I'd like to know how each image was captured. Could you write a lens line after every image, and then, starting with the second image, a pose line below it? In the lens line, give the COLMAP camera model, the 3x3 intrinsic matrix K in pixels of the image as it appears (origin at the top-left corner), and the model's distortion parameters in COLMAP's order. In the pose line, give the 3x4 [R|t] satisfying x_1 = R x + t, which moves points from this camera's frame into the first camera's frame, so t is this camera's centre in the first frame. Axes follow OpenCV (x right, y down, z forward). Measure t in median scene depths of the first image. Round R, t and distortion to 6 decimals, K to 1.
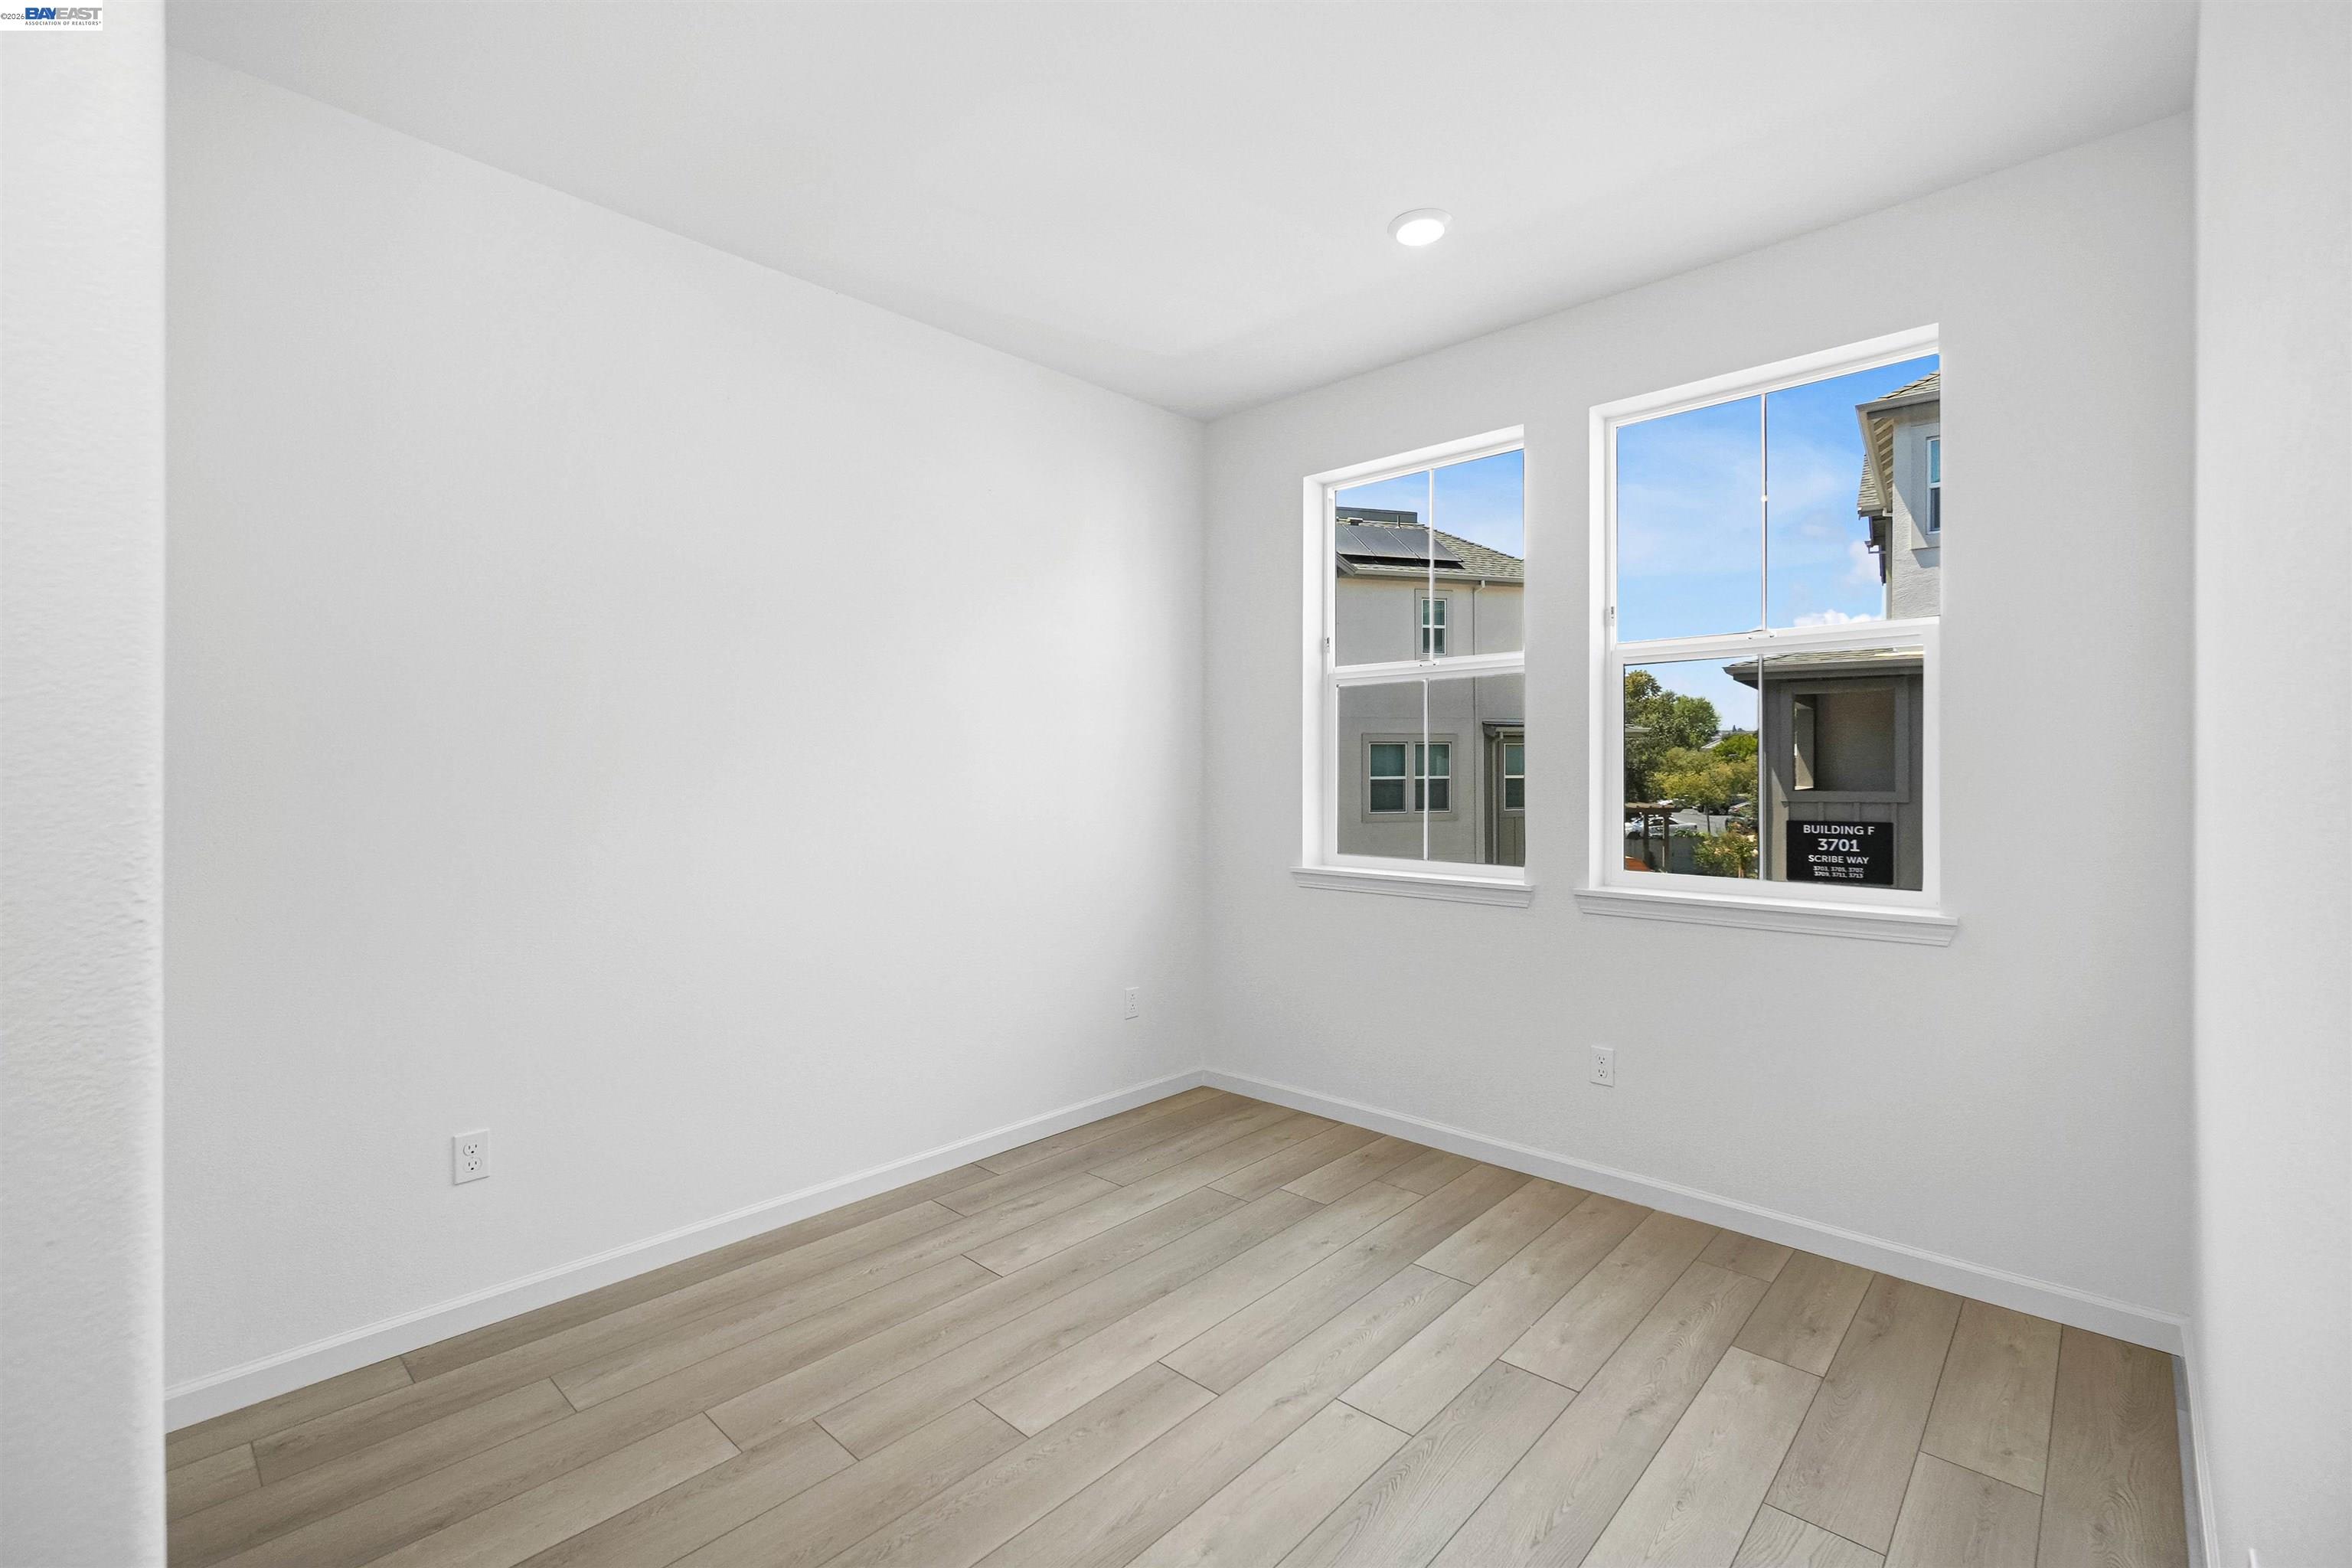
lens RADIAL K [[1012.6, 0, 1166.9], [0, 1012.6, 776.6], [0, 0, 1]] dist [-0.003880, 0.000066]
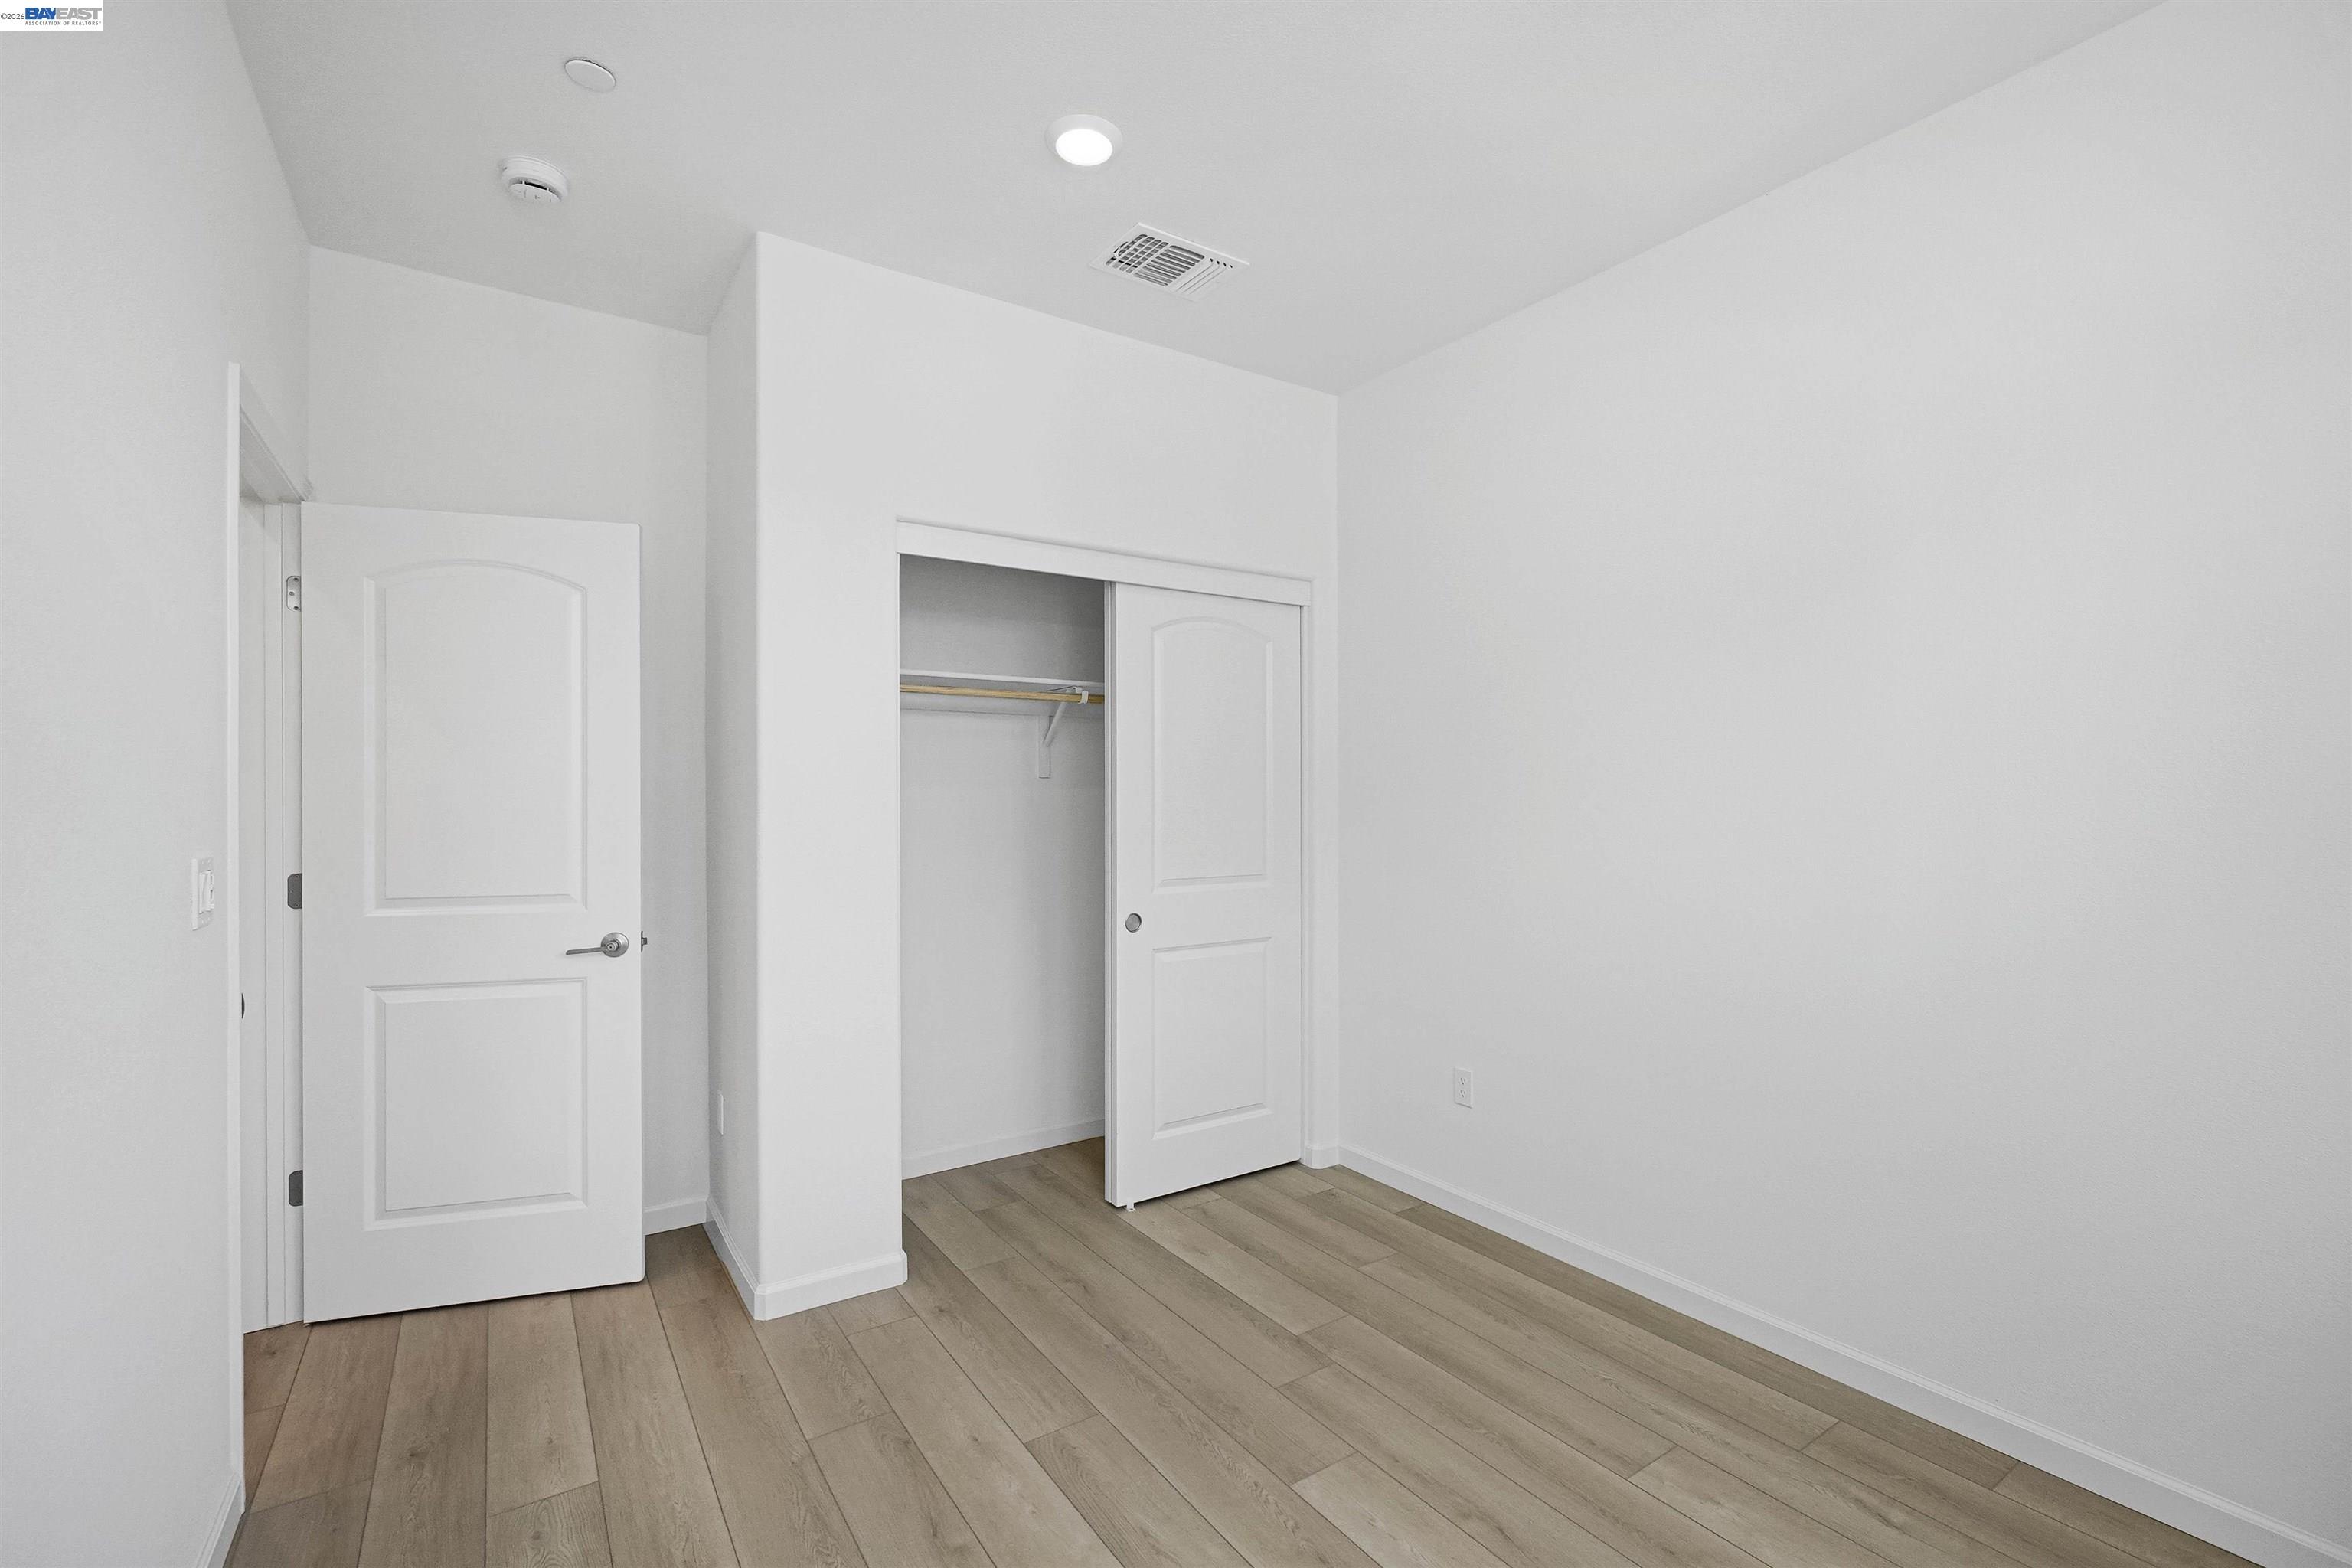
lens RADIAL K [[1012.6, 0, 1166.9], [0, 1012.6, 776.6], [0, 0, 1]] dist [-0.003880, 0.000066]
pose [[-0.218593, -0.016708, -0.975673, 0.693958], [-0.005621, 0.999858, -0.015862, -0.005313], [0.975800, 0.002017, -0.218656, 0.904594]]
